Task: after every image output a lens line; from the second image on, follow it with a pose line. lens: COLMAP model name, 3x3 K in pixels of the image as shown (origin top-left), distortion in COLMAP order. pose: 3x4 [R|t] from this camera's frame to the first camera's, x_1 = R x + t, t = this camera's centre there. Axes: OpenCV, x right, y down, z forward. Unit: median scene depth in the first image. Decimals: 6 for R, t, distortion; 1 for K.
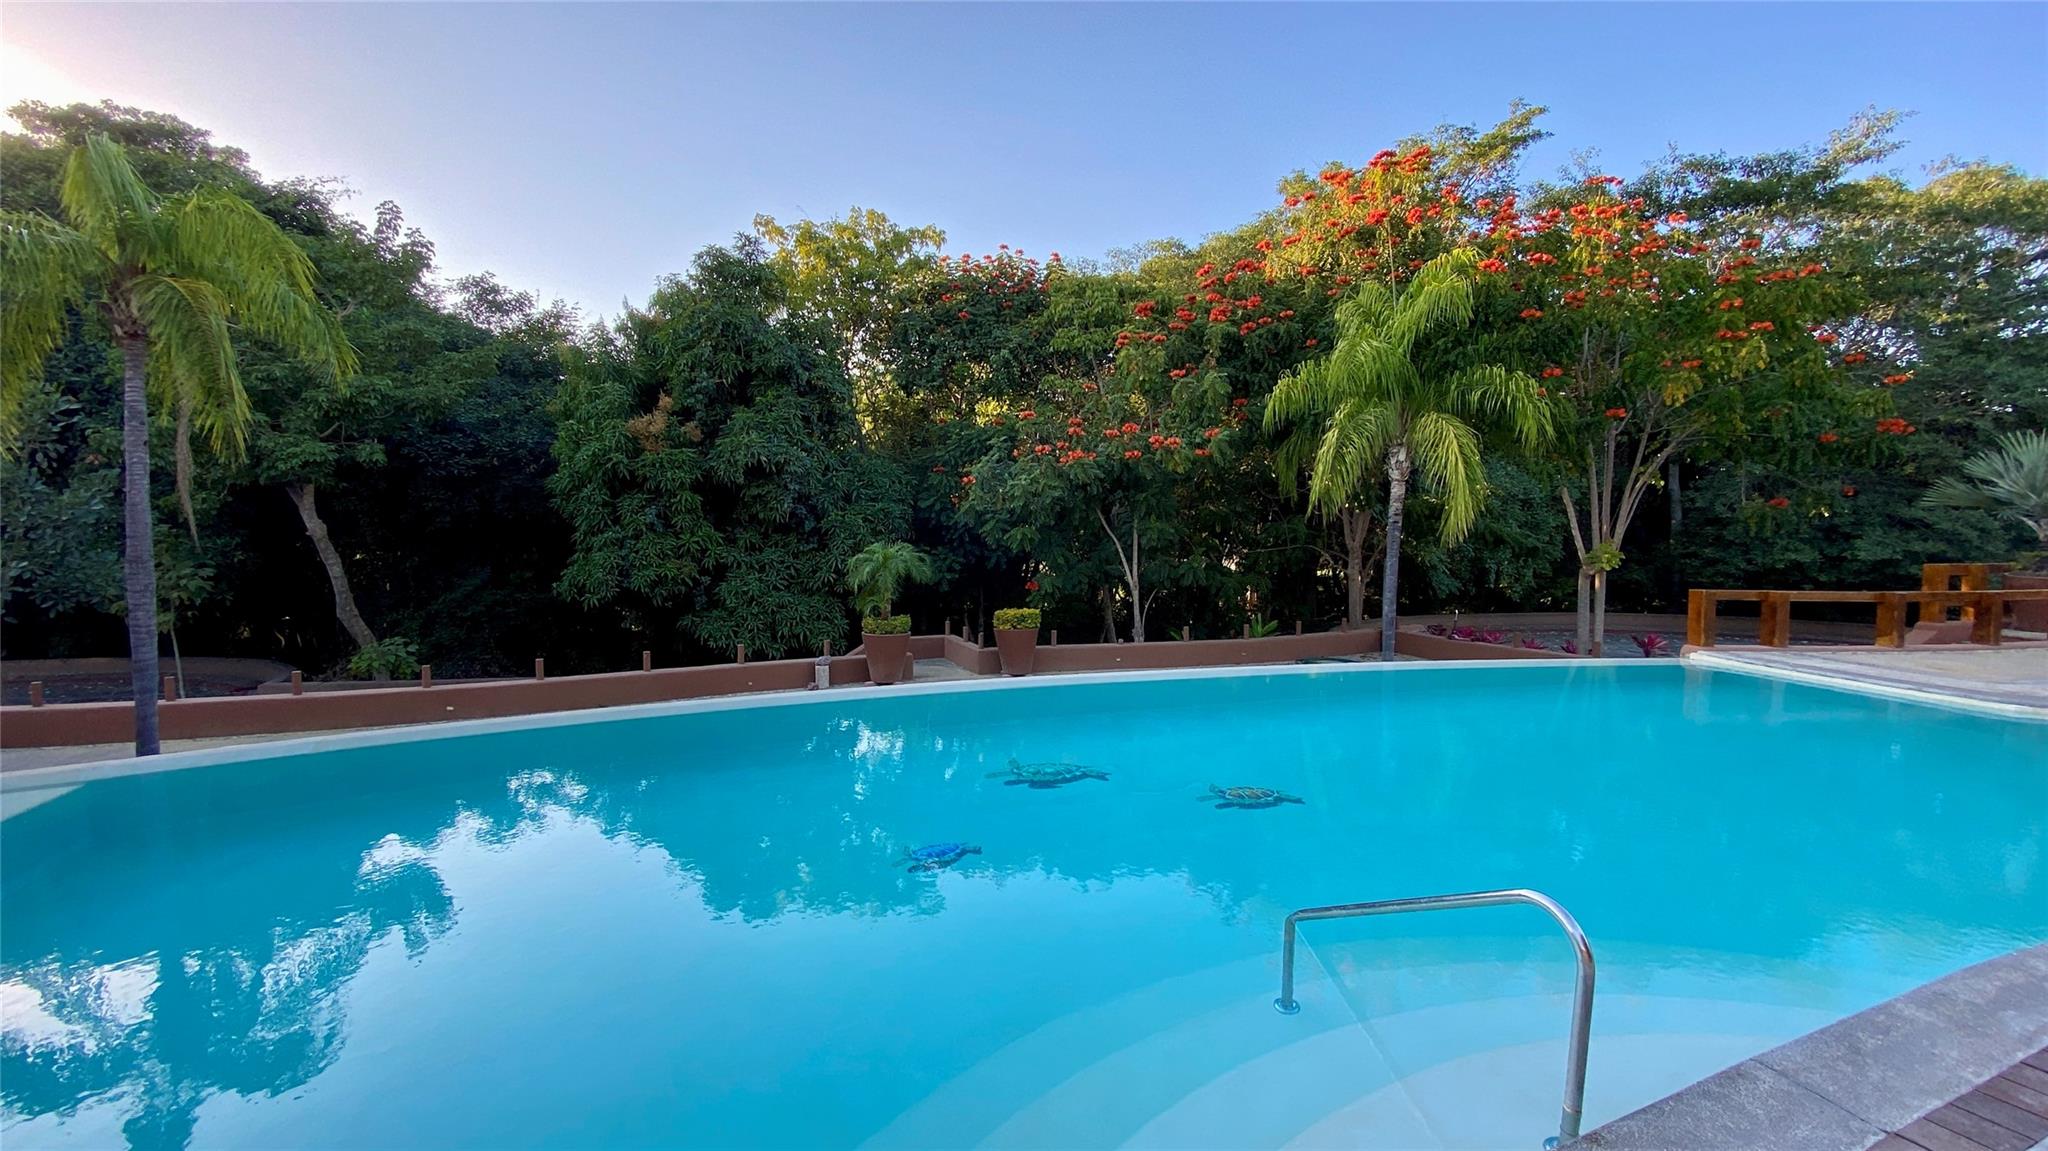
lens RADIAL K [[836.1, 0, 1010.3], [0, 836.1, 577.0], [0, 0, 1]] dist [0.049919, -0.031704]
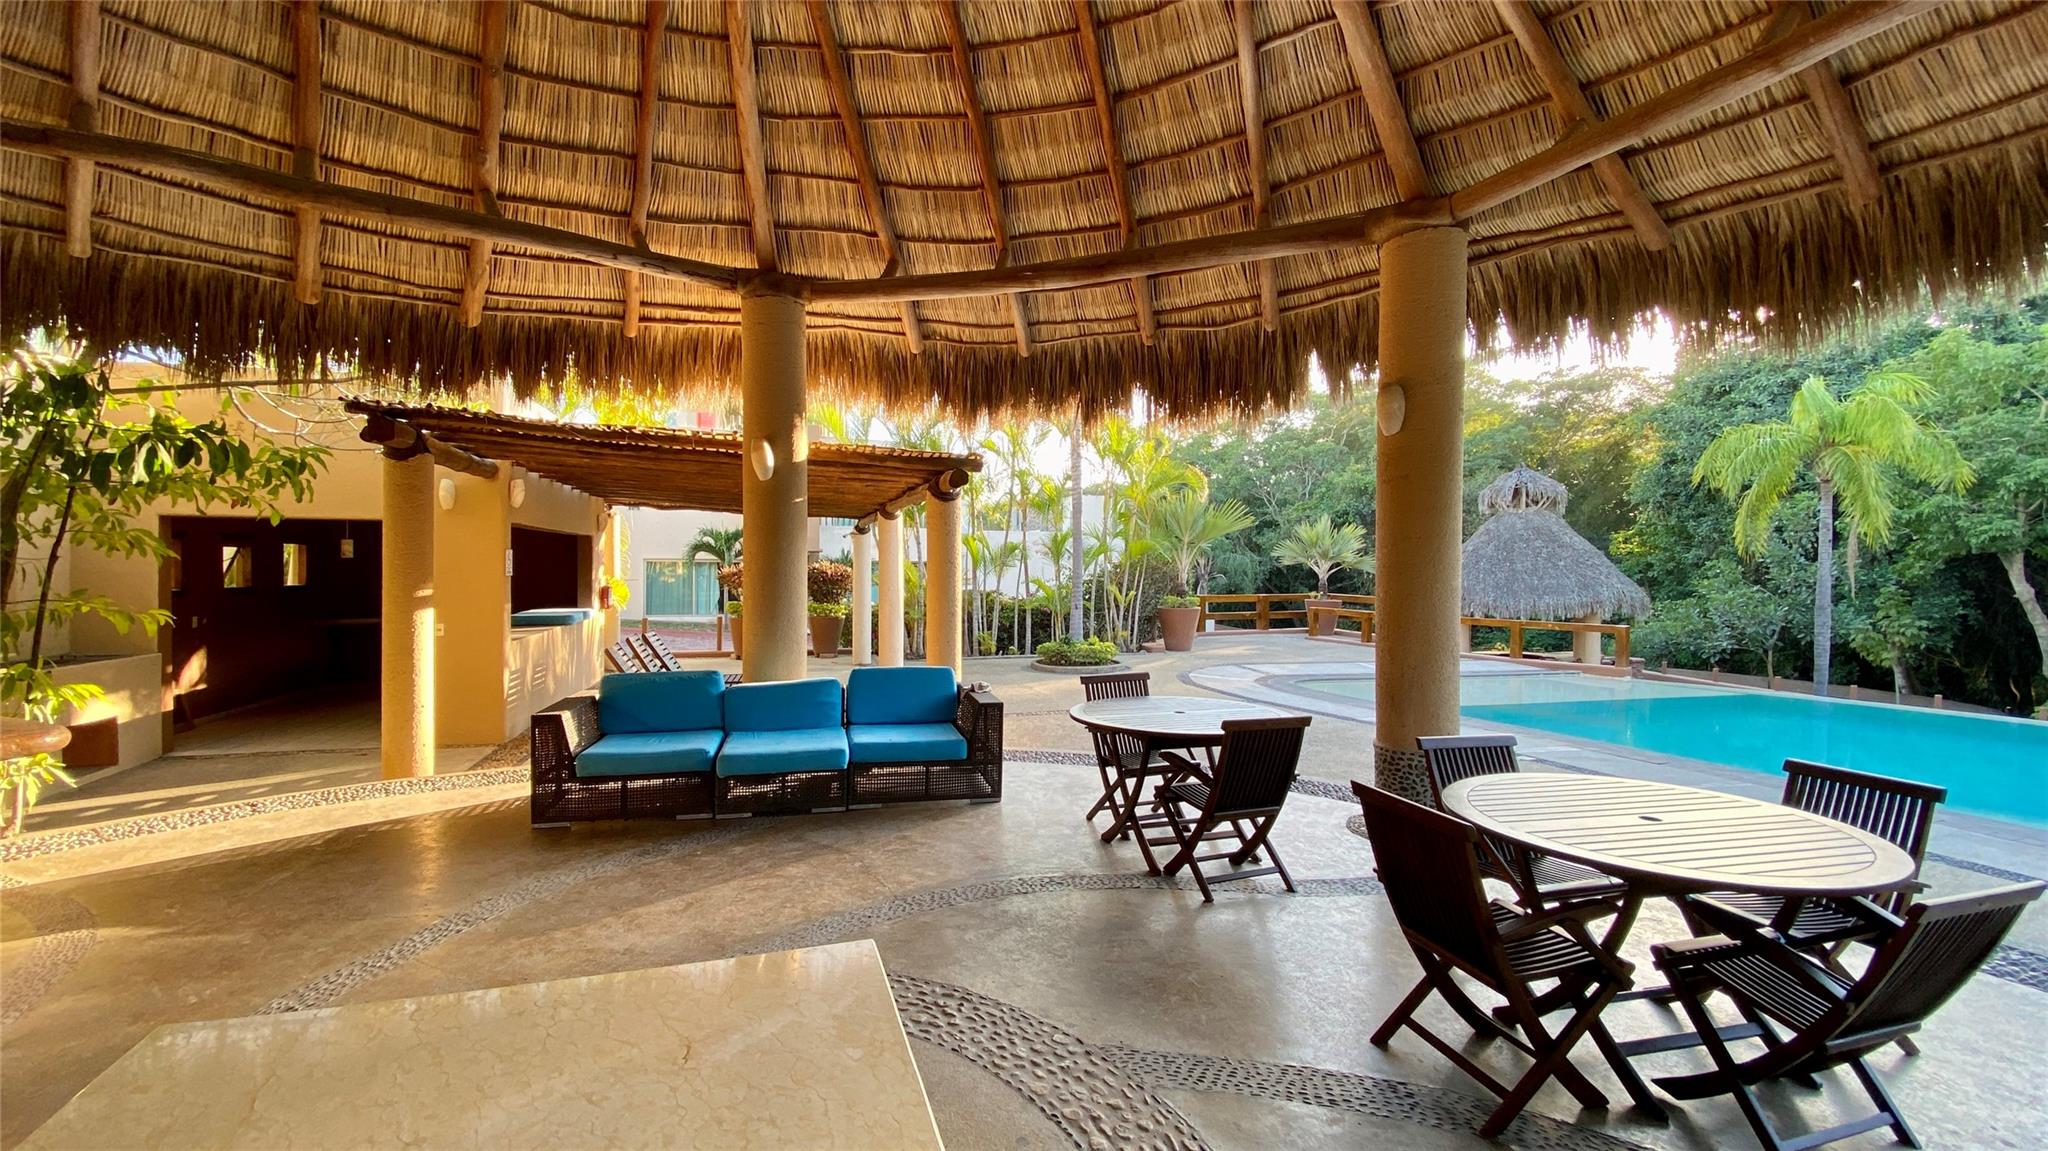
lens RADIAL K [[836.1, 0, 1010.3], [0, 836.1, 577.0], [0, 0, 1]] dist [0.049919, -0.031704]
pose [[-0.089401, 0.005570, -0.995980, 0.438915], [-0.071973, 0.997334, 0.012038, 0.006774], [0.993392, 0.072759, -0.088762, -0.253542]]
